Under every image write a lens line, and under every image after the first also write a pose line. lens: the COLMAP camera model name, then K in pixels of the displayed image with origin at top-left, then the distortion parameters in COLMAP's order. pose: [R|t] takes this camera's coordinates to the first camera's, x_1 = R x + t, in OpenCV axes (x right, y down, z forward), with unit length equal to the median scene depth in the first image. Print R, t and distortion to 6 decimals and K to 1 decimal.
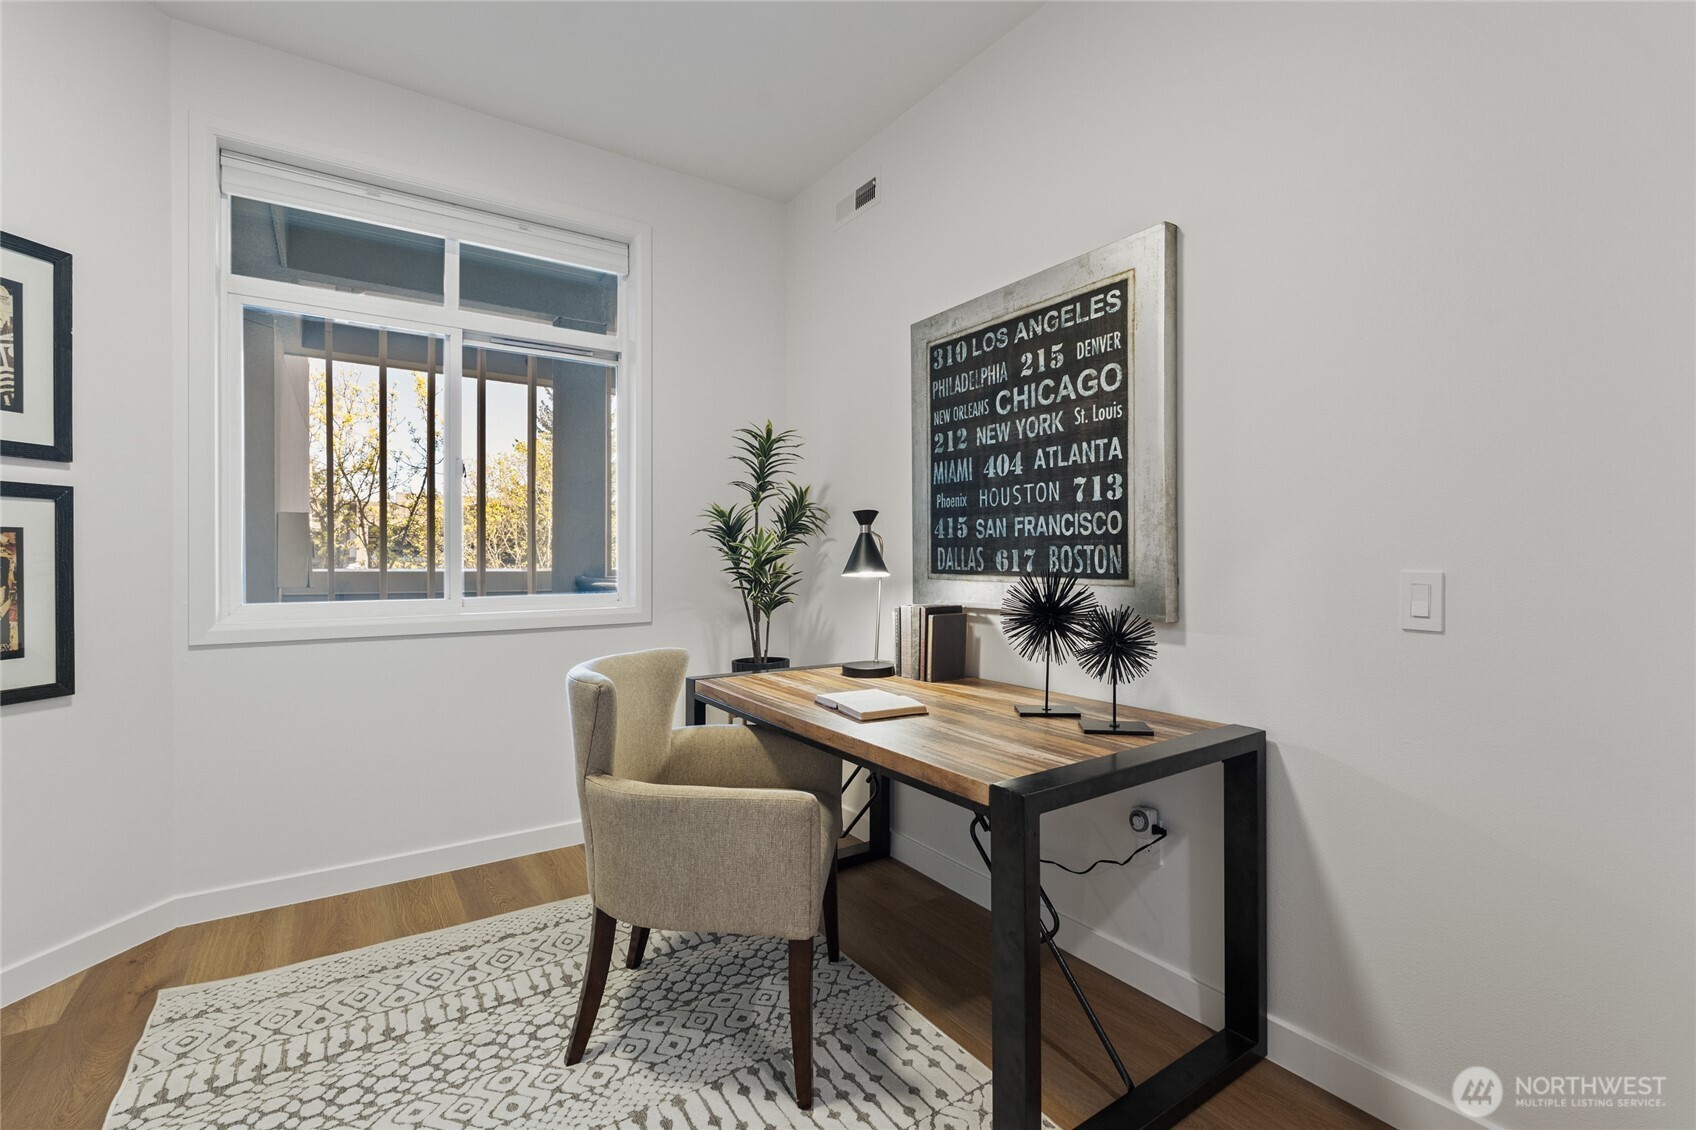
lens RADIAL K [[772.2, 0, 855.1], [0, 772.2, 558.9], [0, 0, 1]] dist [0.008687, 0.000920]
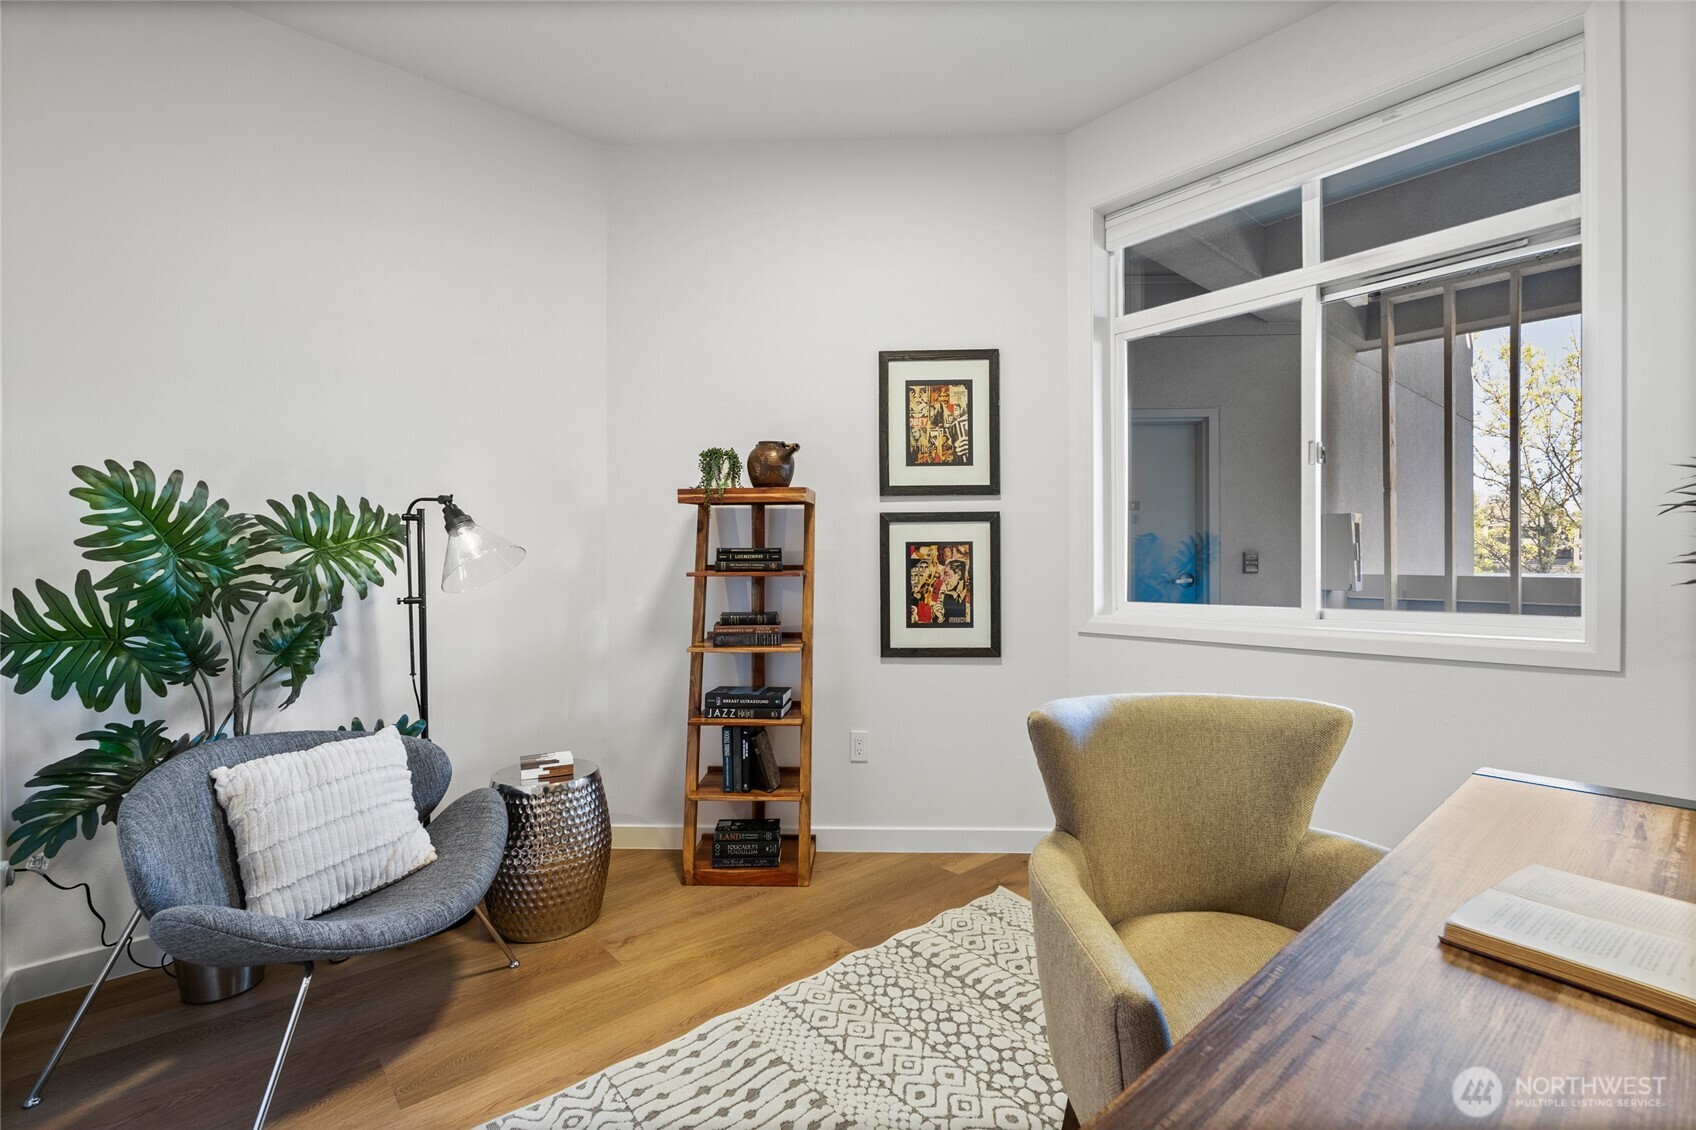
lens RADIAL K [[772.2, 0, 852.8], [0, 772.2, 567.0], [0, 0, 1]] dist [0.008687, 0.000920]
pose [[0.110325, 0.008736, -0.993857, 0.393920], [0.002714, 0.999955, 0.009091, -0.005334], [0.993892, -0.003700, 0.110297, 0.607887]]
